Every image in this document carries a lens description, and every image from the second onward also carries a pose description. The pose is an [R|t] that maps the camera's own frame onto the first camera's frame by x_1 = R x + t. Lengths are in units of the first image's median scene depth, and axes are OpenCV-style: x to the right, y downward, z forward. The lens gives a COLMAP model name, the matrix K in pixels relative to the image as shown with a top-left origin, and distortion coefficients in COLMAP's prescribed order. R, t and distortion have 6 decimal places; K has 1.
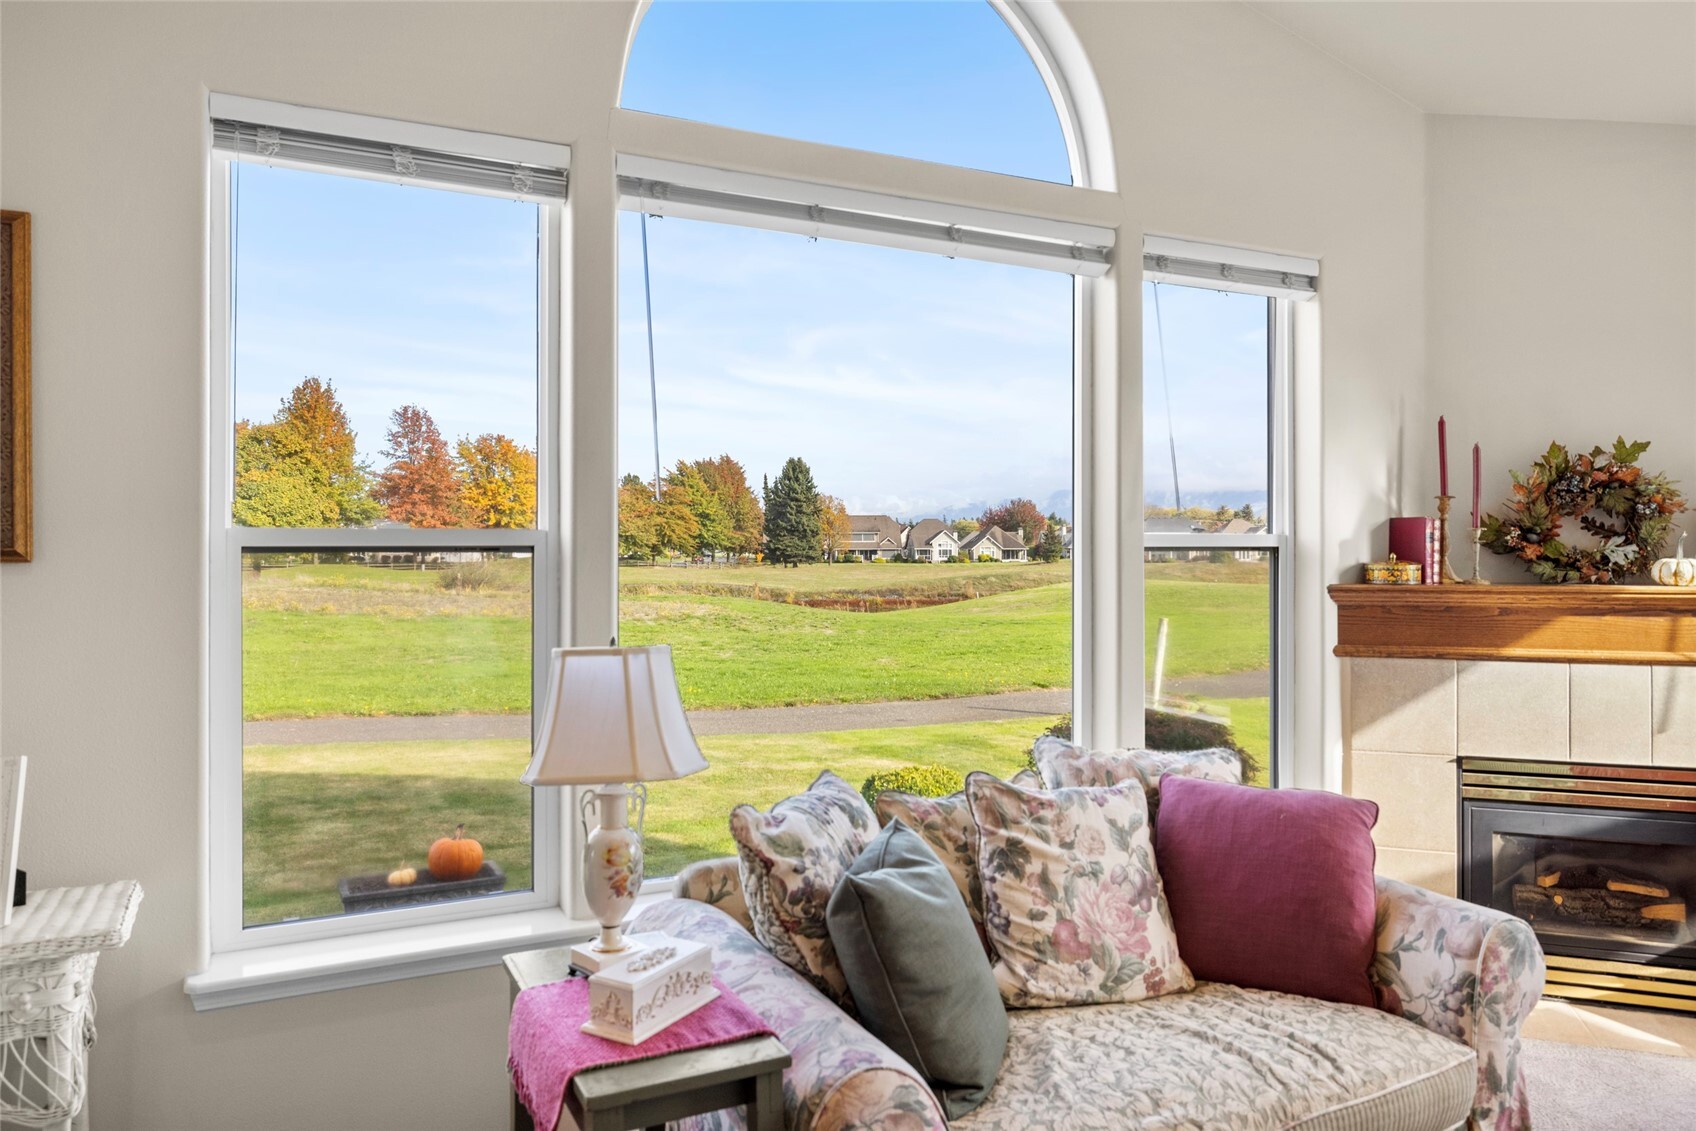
lens RADIAL K [[1141.2, 0, 830.4], [0, 1141.2, 547.7], [0, 0, 1]] dist [0.001502, 0.004285]
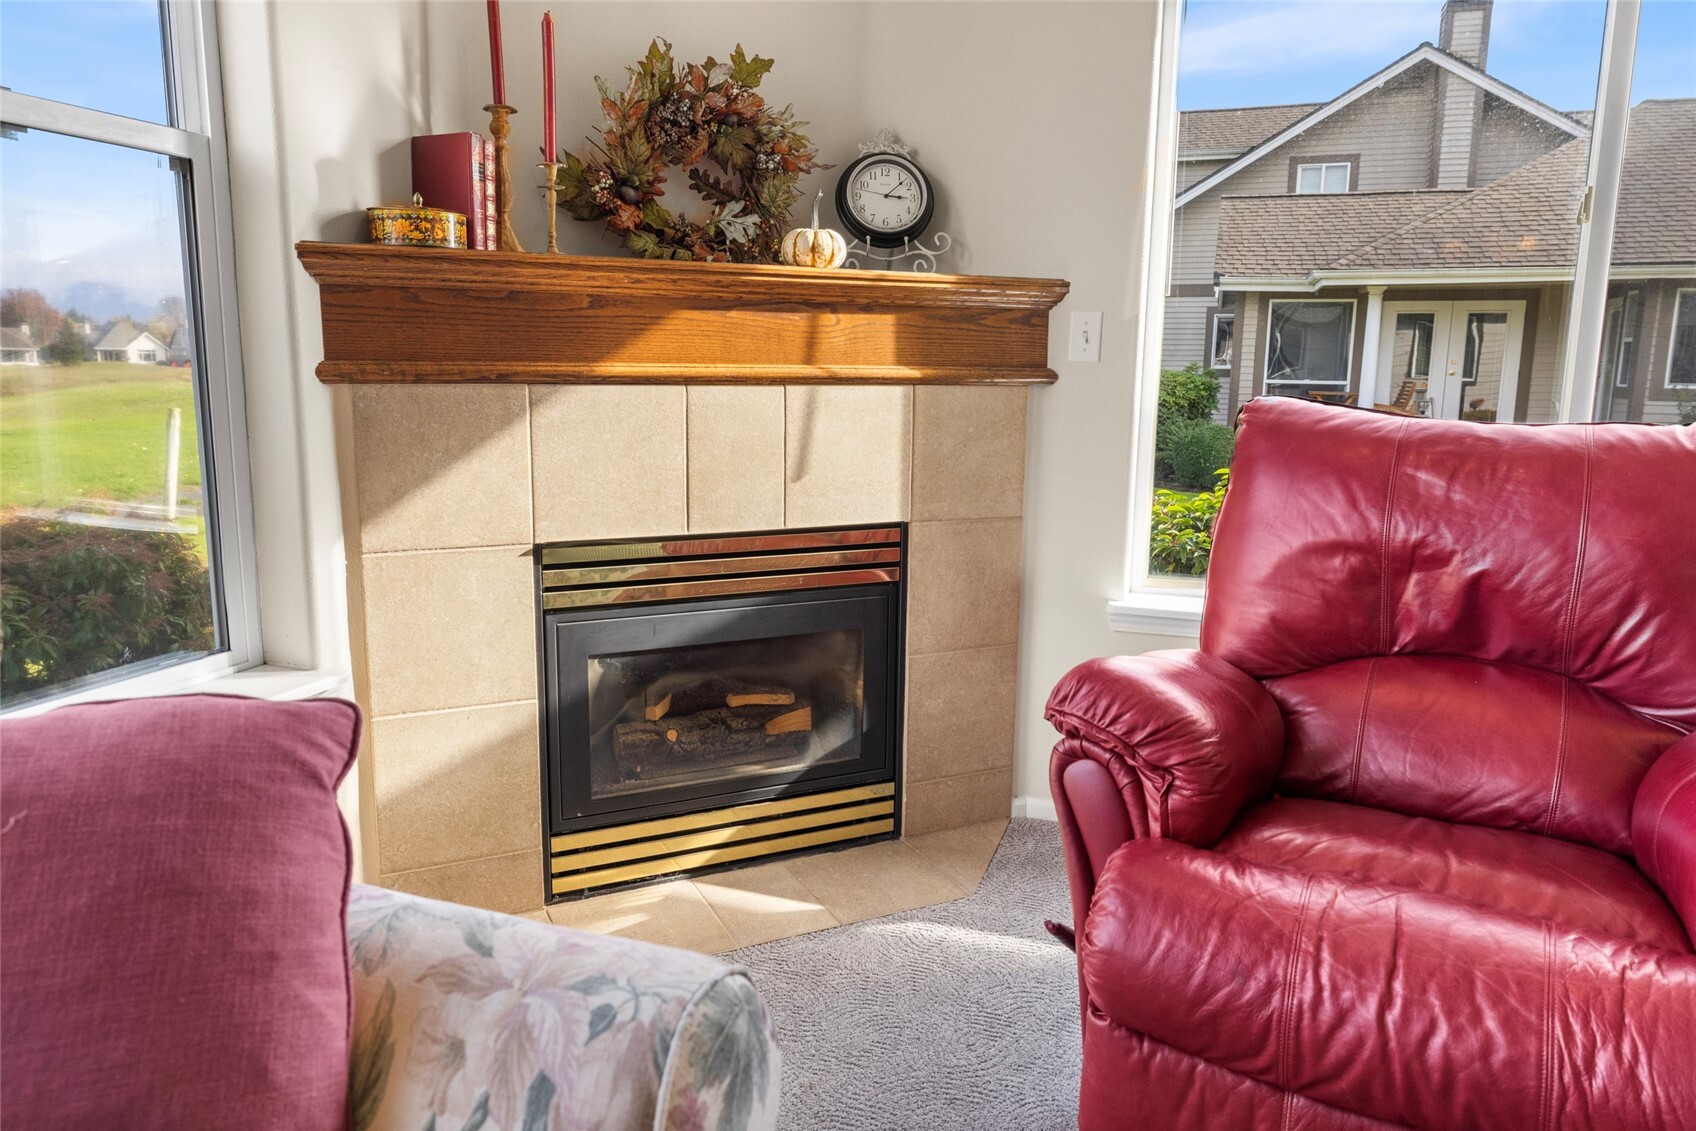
lens RADIAL K [[1117.8, 0, 834.2], [0, 1117.8, 554.9], [0, 0, 1]] dist [0.001098, 0.001066]
pose [[0.711027, -0.108528, 0.694739, 0.248563], [-0.015354, 0.985386, 0.169646, 0.084517], [-0.702998, -0.131290, 0.698969, 0.471518]]
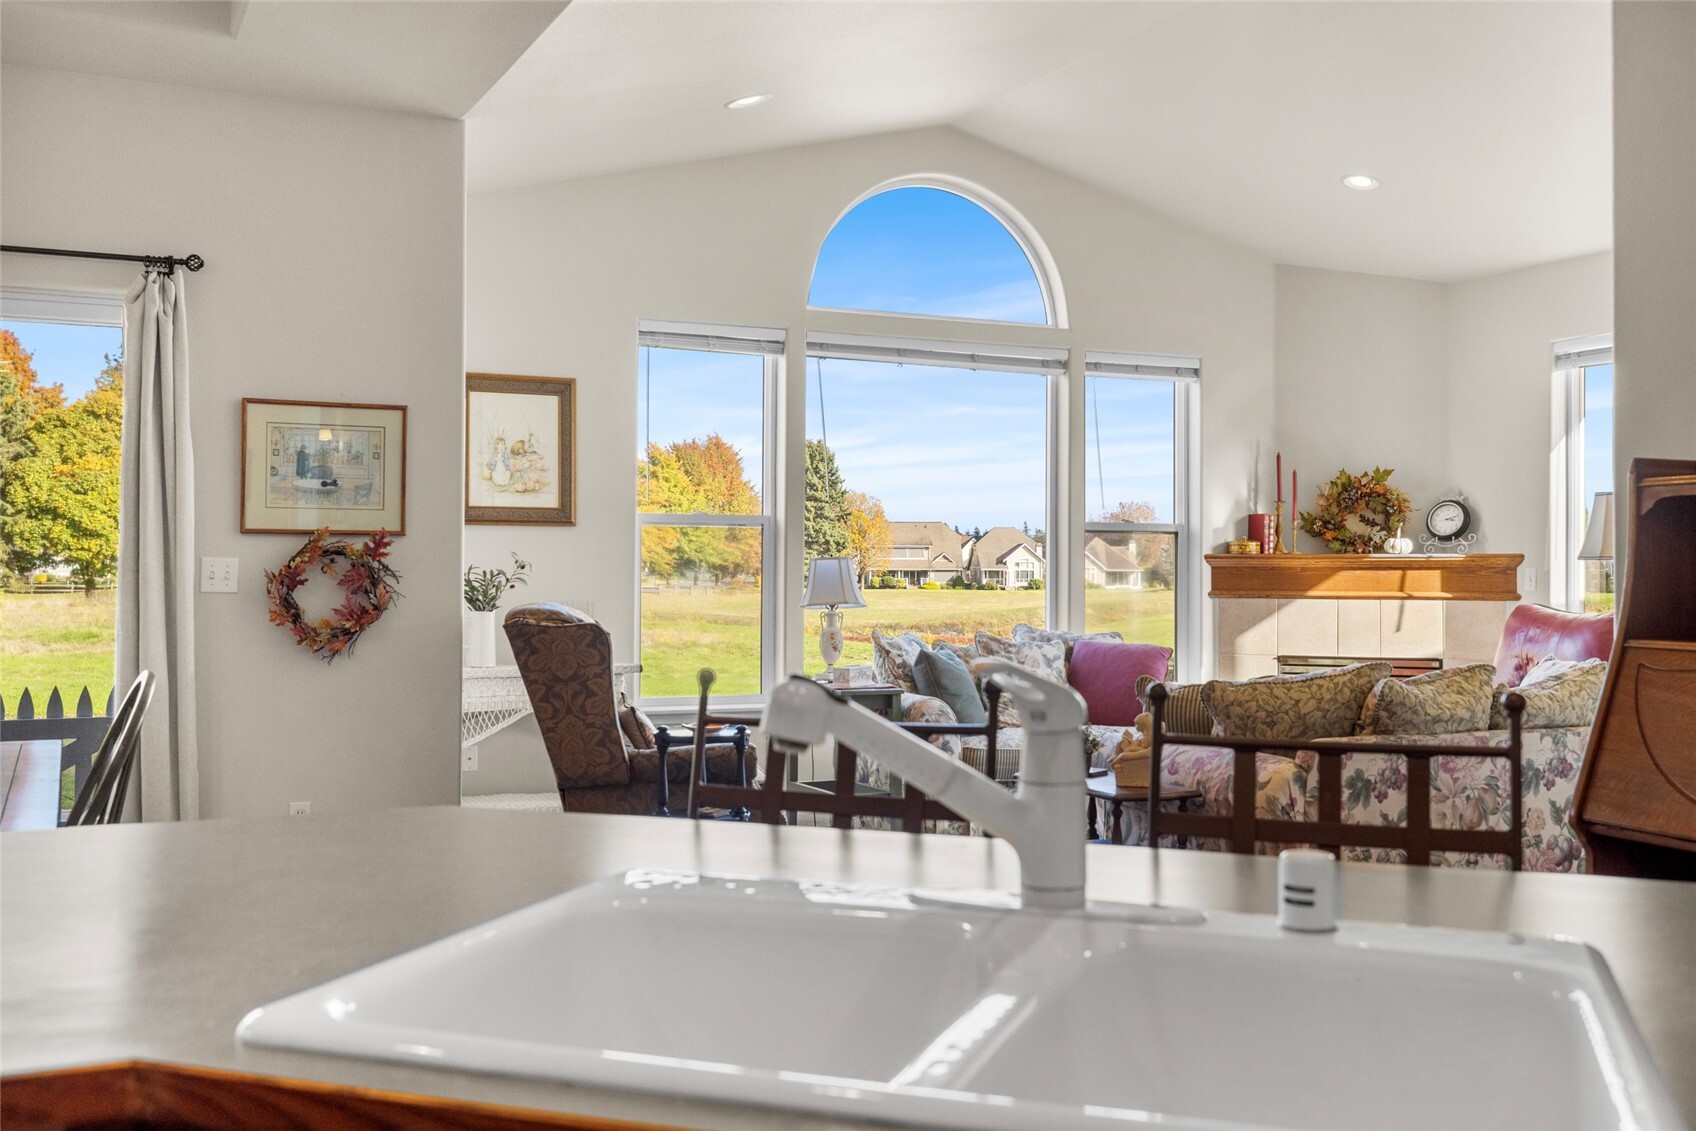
lens RADIAL K [[1649.9, 0, 841.9], [0, 1649.9, 536.6], [0, 0, 1]] dist [0.002486, 0.005233]
pose [[0.999920, 0.005758, -0.011292, -0.065275], [-0.005975, 0.999797, -0.019244, 0.057356], [0.011179, 0.019310, 0.999751, -1.431572]]
